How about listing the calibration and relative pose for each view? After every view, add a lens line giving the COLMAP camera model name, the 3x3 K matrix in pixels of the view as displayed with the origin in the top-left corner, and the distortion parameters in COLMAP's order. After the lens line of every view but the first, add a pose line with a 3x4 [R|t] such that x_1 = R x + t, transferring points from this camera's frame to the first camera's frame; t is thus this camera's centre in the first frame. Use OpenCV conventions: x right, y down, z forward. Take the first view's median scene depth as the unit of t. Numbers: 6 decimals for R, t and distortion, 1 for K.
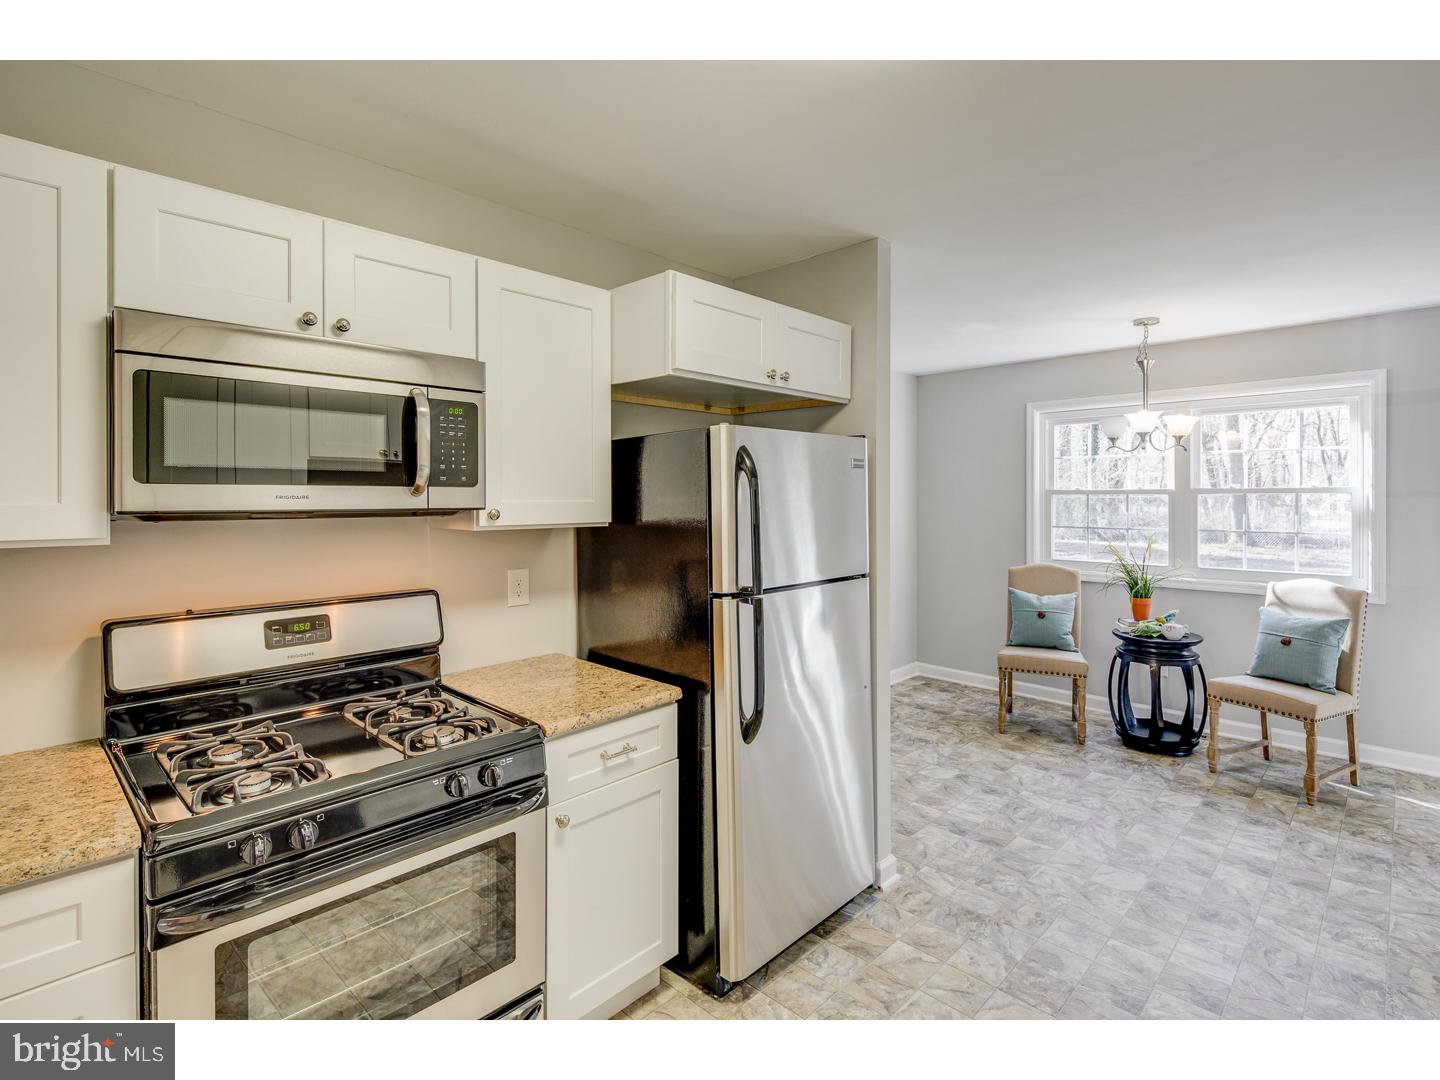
lens RADIAL K [[702.7, 0, 722.2], [0, 702.7, 510.4], [0, 0, 1]] dist [-0.003119, -0.000764]
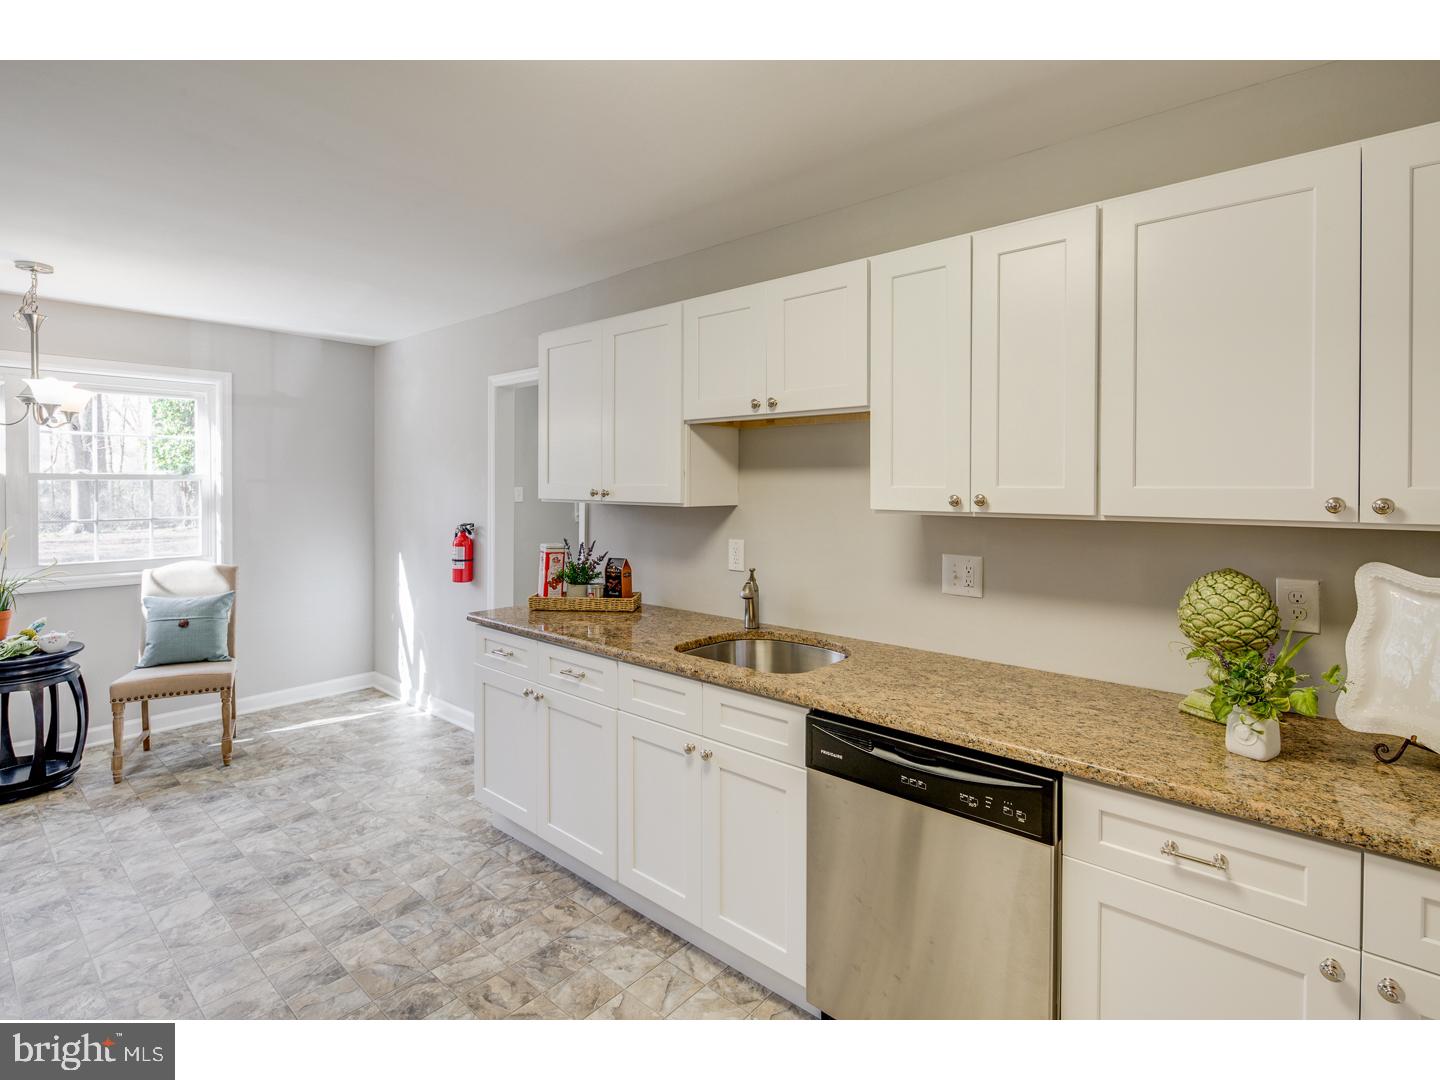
lens RADIAL K [[702.8, 0, 714.3], [0, 702.8, 497.1], [0, 0, 1]] dist [-0.001880, -0.000660]
pose [[-0.050803, -0.016639, 0.998570, -0.260817], [0.020475, 0.999634, 0.017699, -0.001007], [-0.998499, 0.021345, -0.050443, 0.268499]]
